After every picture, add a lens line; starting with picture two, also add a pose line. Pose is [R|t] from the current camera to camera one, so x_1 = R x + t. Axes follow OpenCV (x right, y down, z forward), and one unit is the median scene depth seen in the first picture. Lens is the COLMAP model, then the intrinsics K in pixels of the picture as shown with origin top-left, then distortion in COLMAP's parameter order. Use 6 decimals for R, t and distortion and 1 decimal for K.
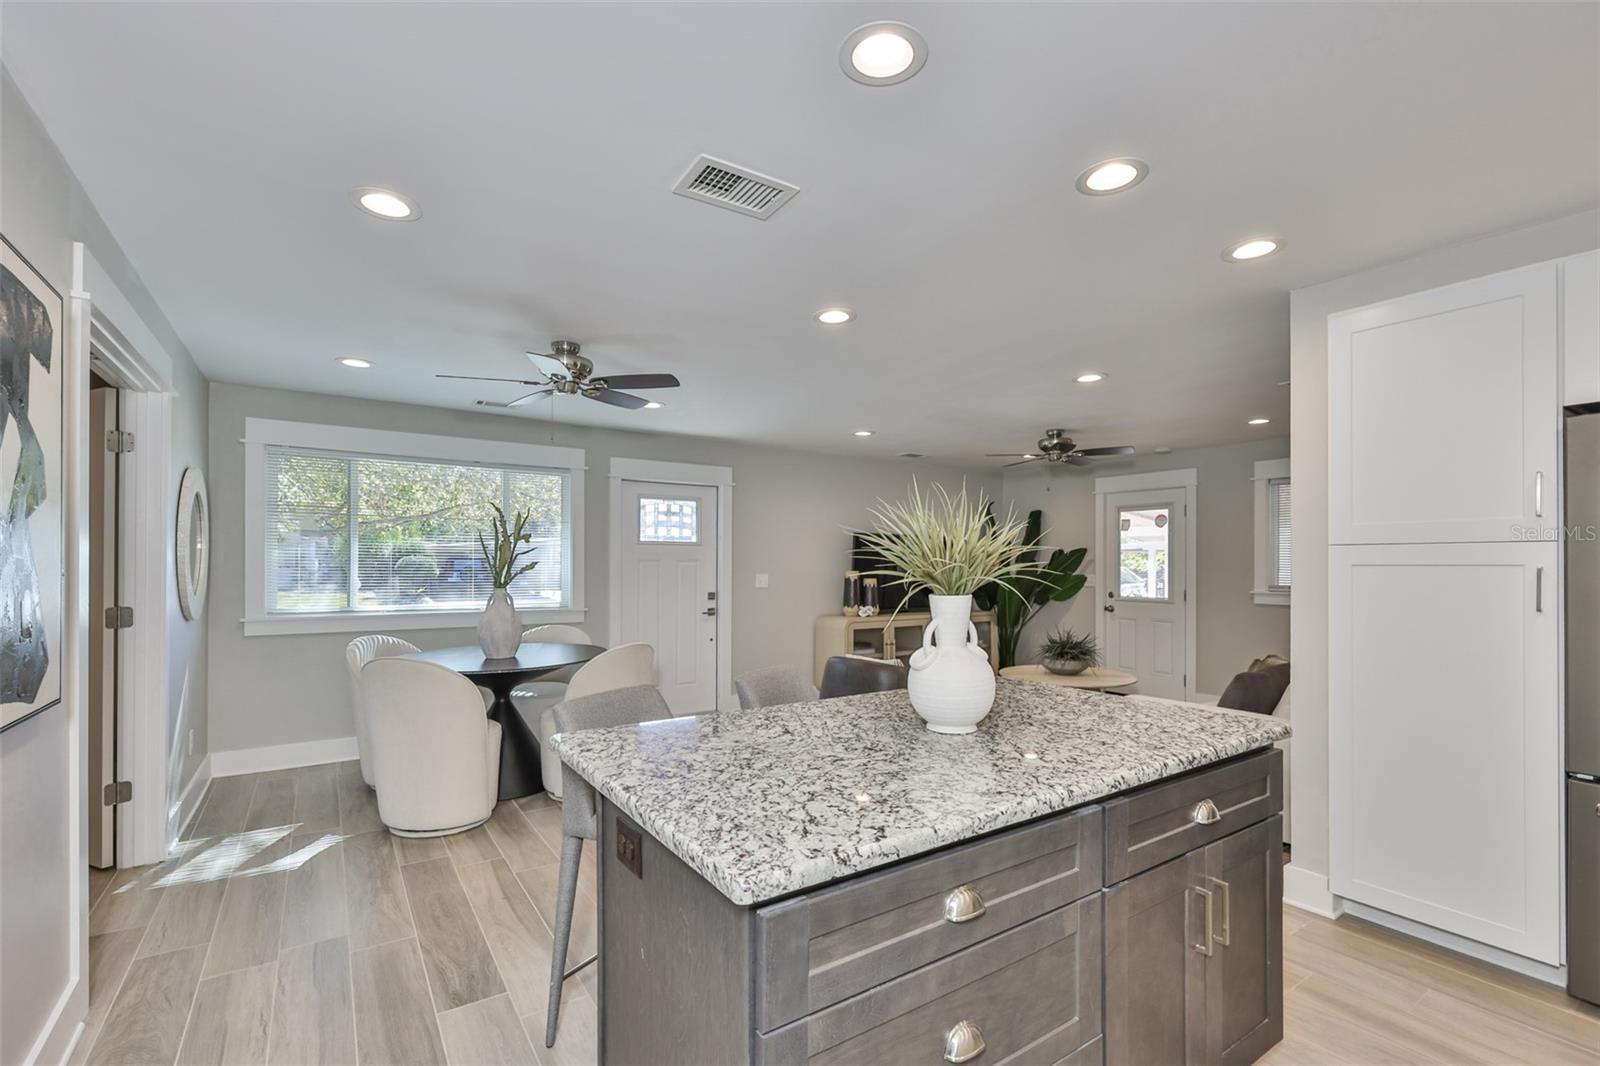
lens RADIAL K [[708.2, 0, 812.3], [0, 708.2, 568.5], [0, 0, 1]] dist [0.002017, 0.000162]
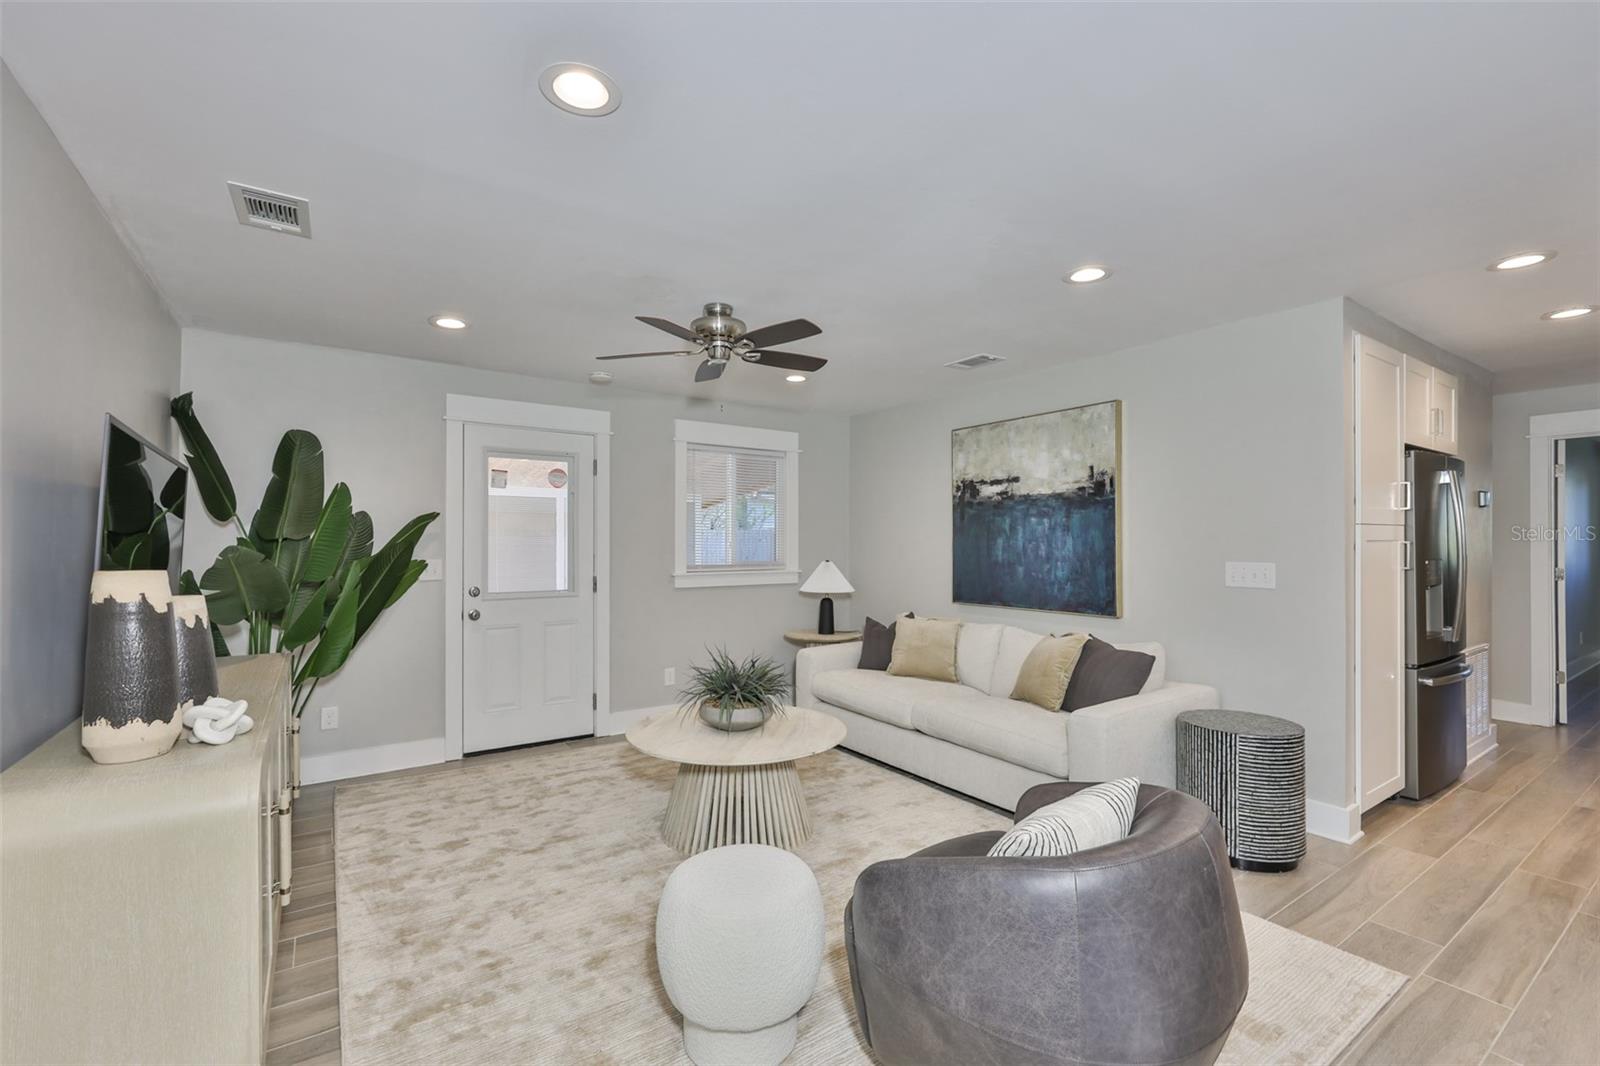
lens RADIAL K [[687.9, 0, 794.2], [0, 687.9, 542.8], [0, 0, 1]] dist [-0.002785, -0.000128]
pose [[0.003225, -0.002679, 0.999991, -0.212053], [0.006419, 0.999976, 0.002658, -0.005594], [-0.999974, 0.006410, 0.003242, 0.930069]]
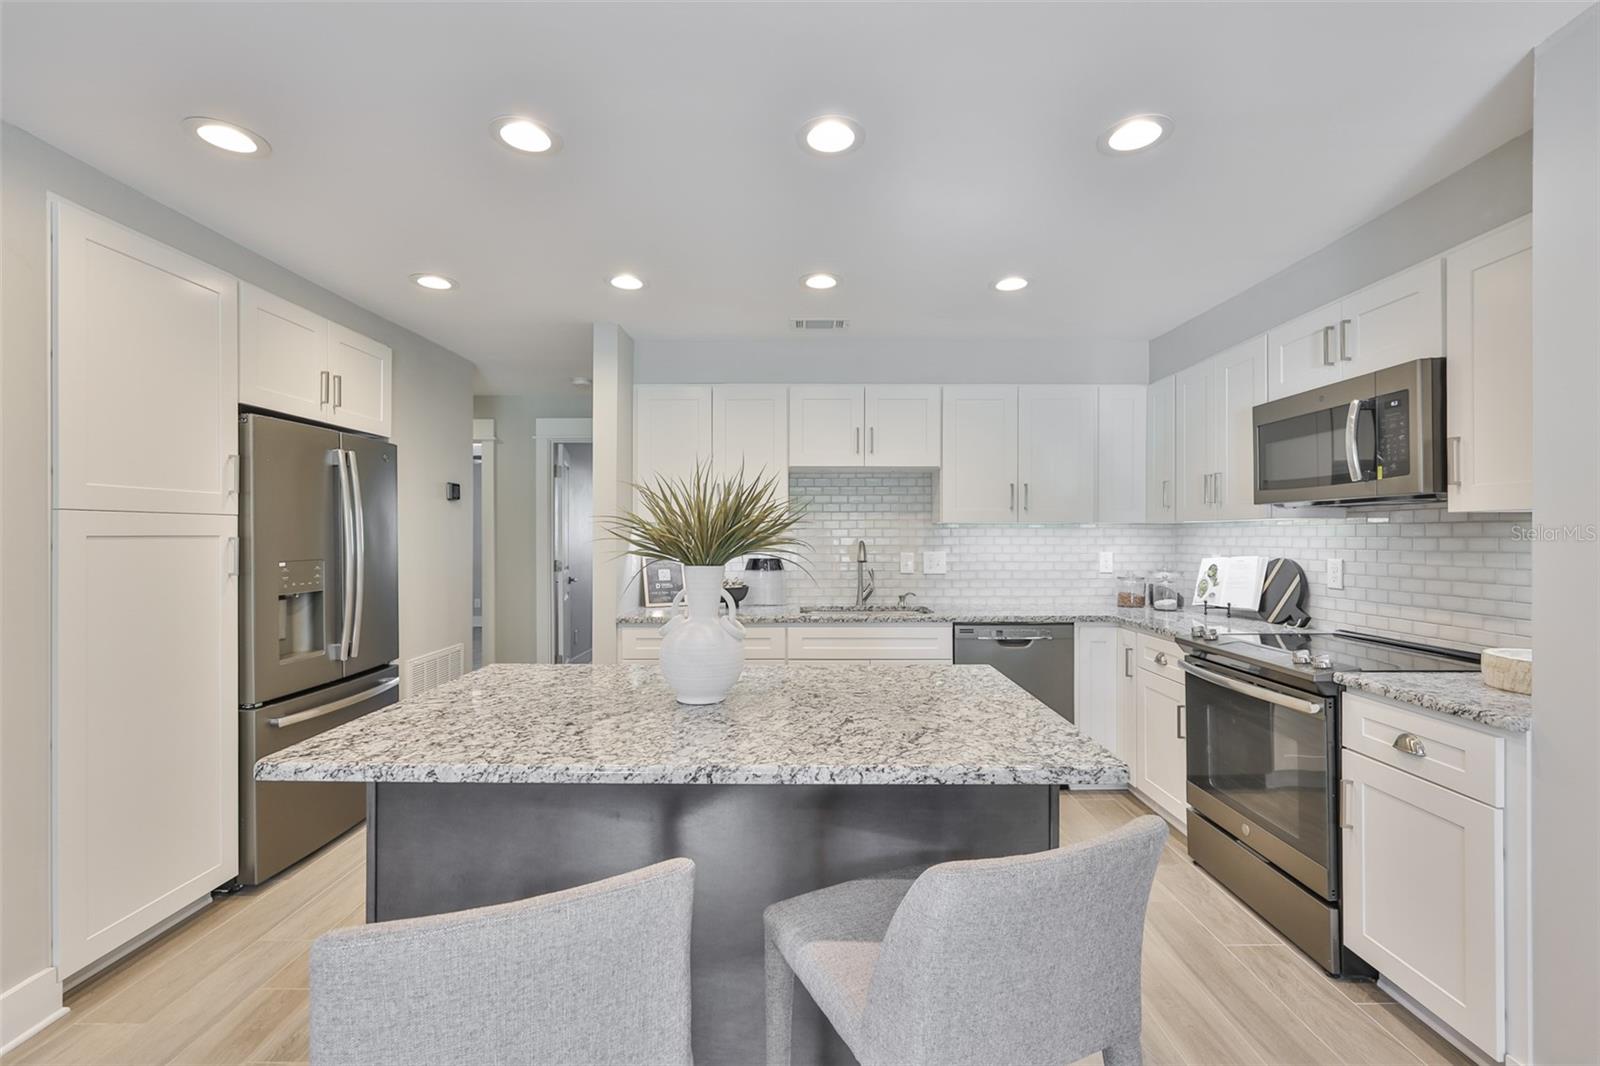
lens RADIAL K [[684.2, 0, 793.5], [0, 684.2, 535.1], [0, 0, 1]] dist [-0.005547, 0.000315]
pose [[-0.813782, -0.001247, 0.581169, -0.150389], [0.003745, 0.999966, 0.007391, -0.004805], [-0.581159, 0.008191, -0.813749, 0.538852]]
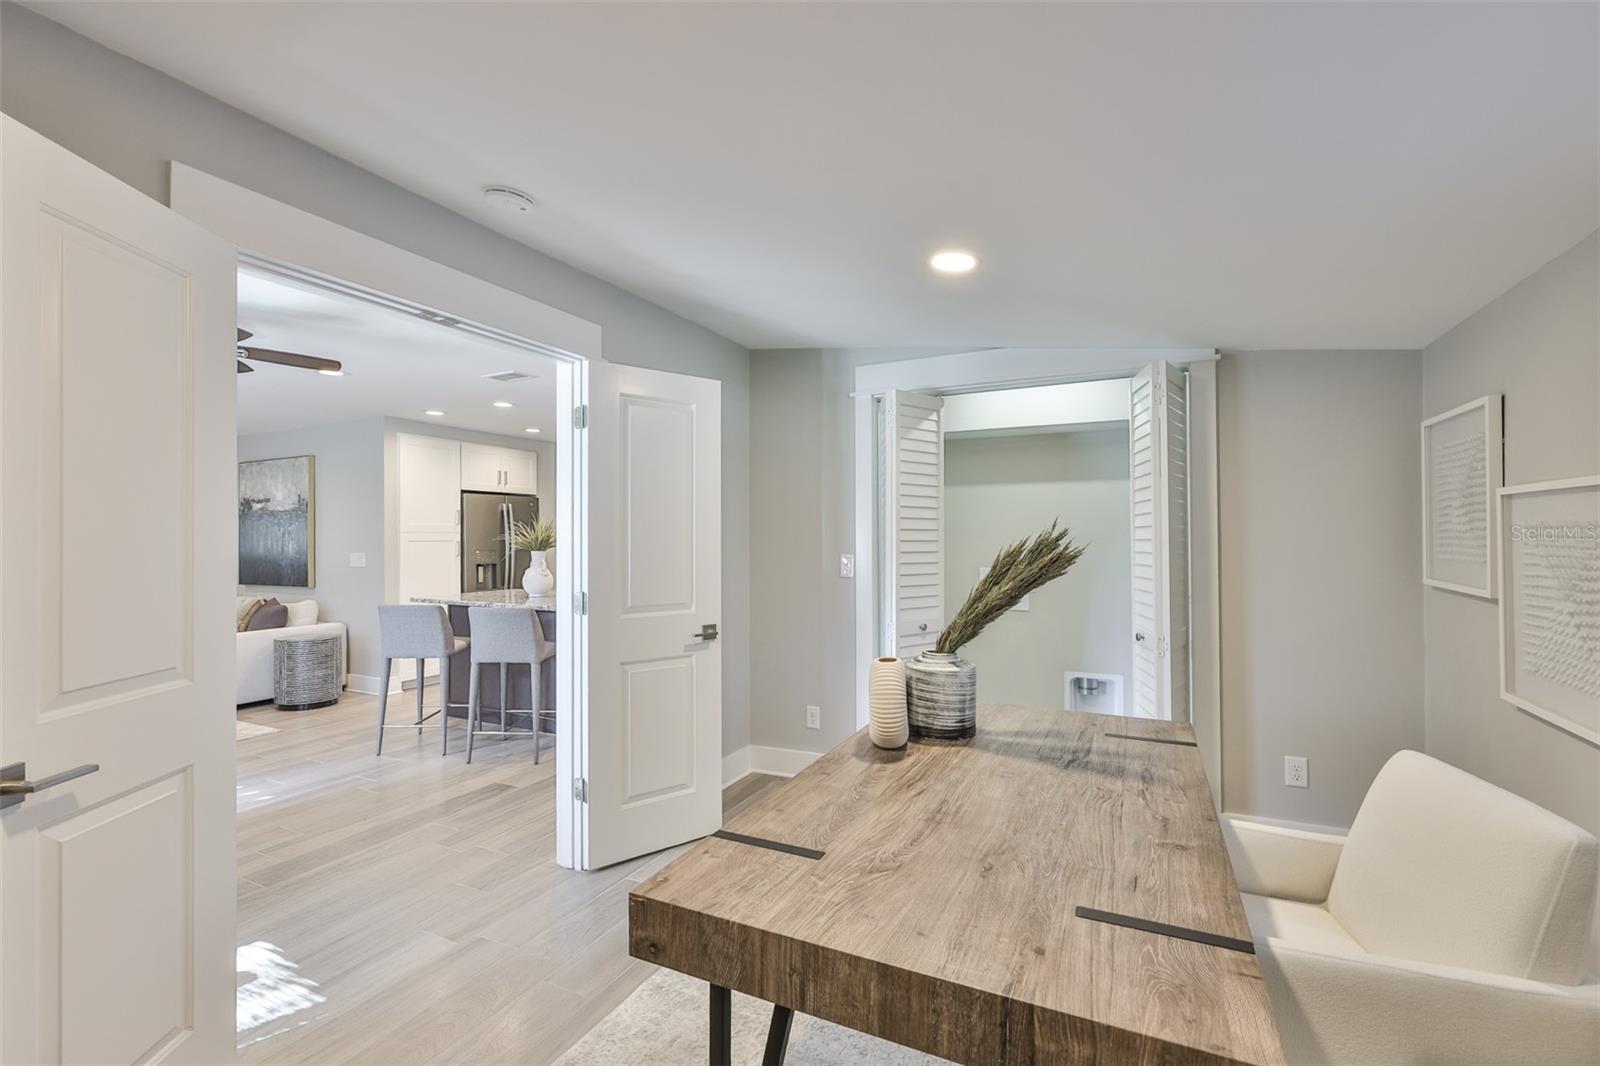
lens RADIAL K [[689.7, 0, 795.9], [0, 689.7, 531.1], [0, 0, 1]] dist [-0.002546, 0.000365]
pose [[-0.485346, 0.007336, 0.874291, -0.903629], [0.008800, 0.999955, -0.003505, -0.009365], [-0.874278, 0.005993, -0.485389, 0.457620]]
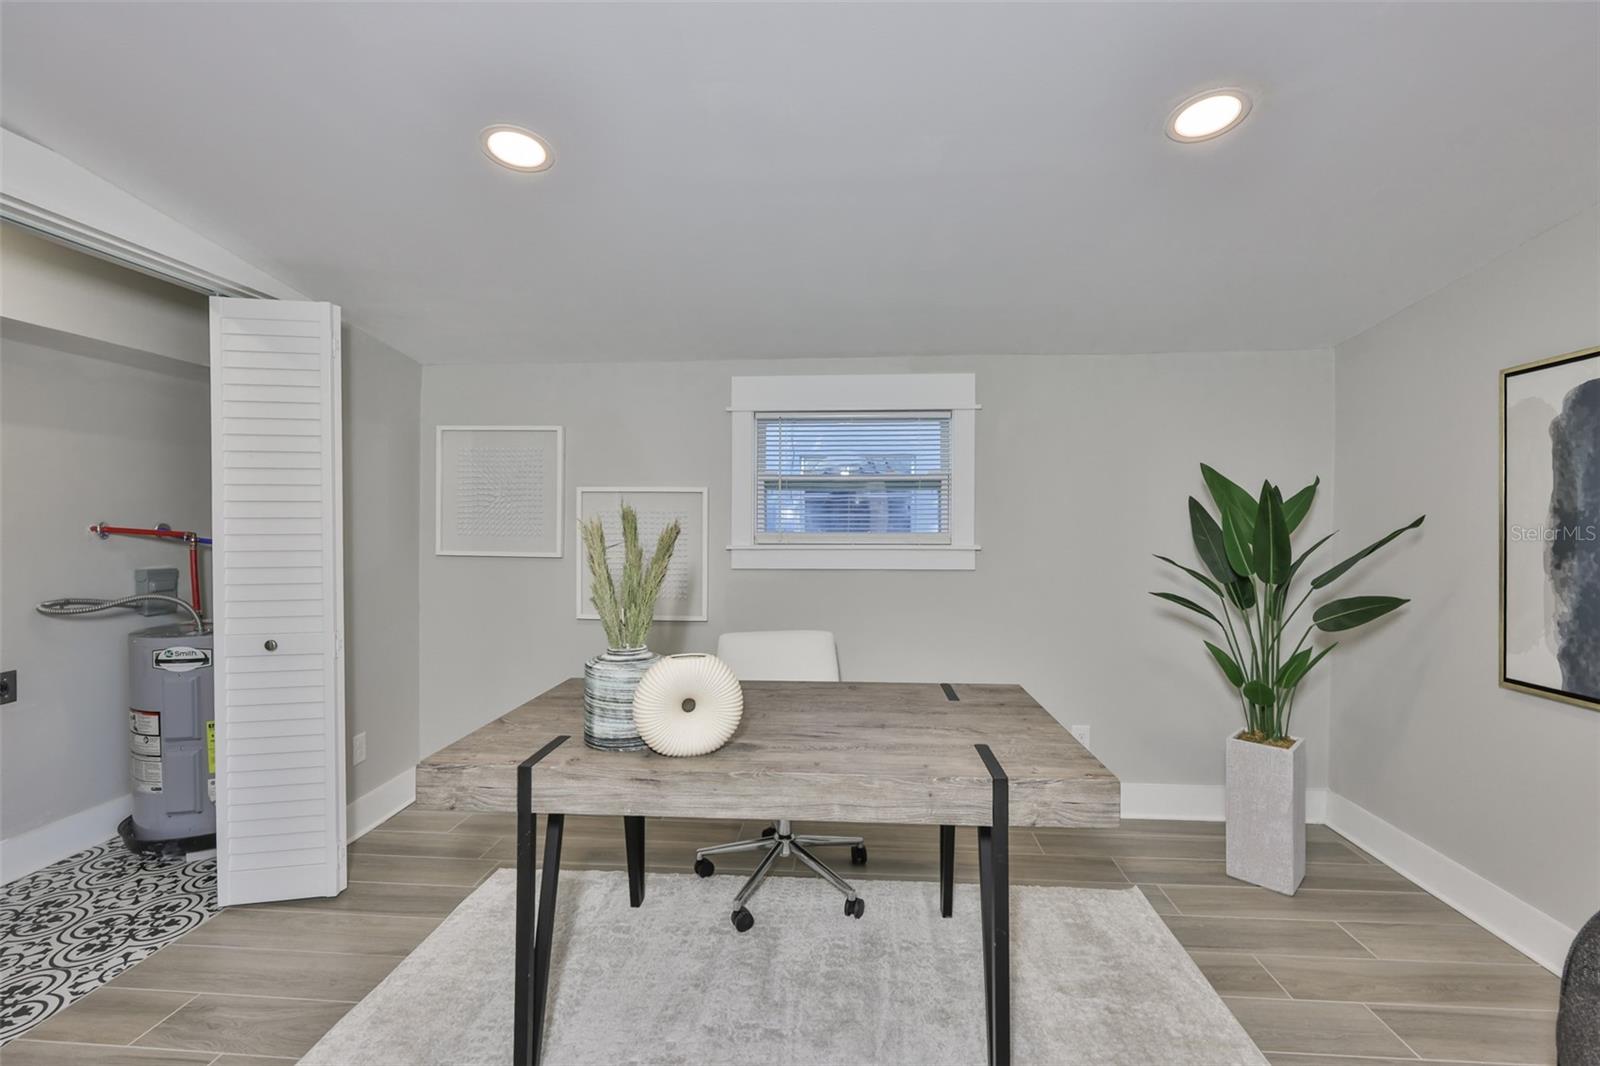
lens RADIAL K [[702.7, 0, 799.7], [0, 702.7, 523.5], [0, 0, 1]] dist [-0.001383, -0.000026]
pose [[-0.626471, 0.002273, -0.779441, -0.431361], [-0.007743, 0.999928, 0.009140, -0.006300], [0.779406, 0.011761, -0.626409, 0.475166]]
